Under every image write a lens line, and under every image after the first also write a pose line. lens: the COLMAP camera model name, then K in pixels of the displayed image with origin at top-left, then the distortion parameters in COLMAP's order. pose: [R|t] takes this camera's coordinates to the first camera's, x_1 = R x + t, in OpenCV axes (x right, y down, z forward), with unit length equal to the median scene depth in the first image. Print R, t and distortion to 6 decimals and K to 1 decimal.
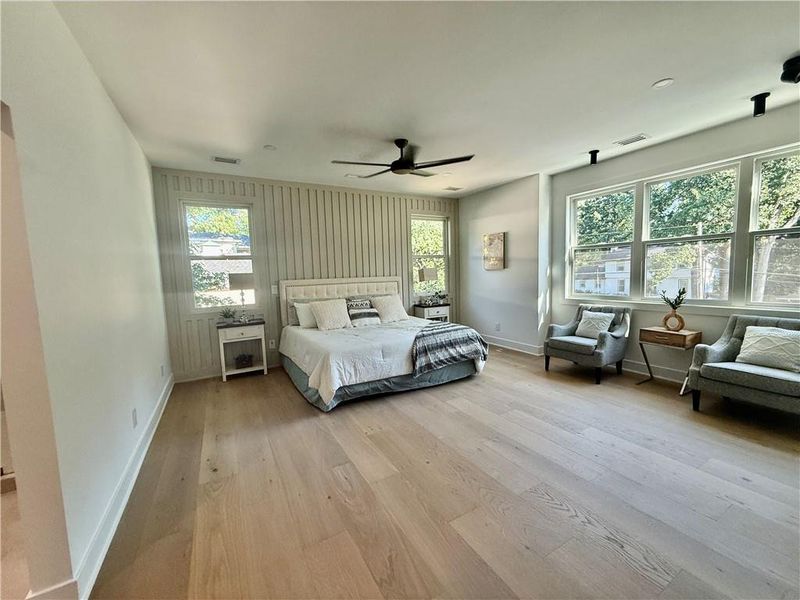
lens RADIAL K [[318.1, 0, 398.2], [0, 318.1, 299.8], [0, 0, 1]] dist [-0.000777, 0.000096]
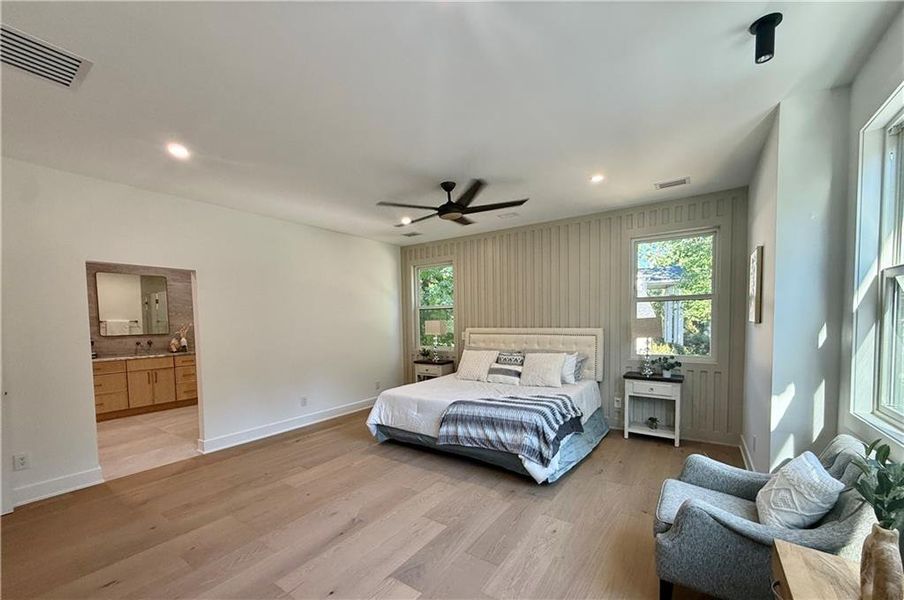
lens RADIAL K [[367.1, 0, 448.1], [0, 367.1, 323.2], [0, 0, 1]] dist [-0.000134, -0.000035]
pose [[0.425613, 0.030517, -0.904391, 0.689561], [-0.085045, 0.996357, -0.006403, -0.060223], [0.900900, 0.079639, 0.426658, 0.401589]]
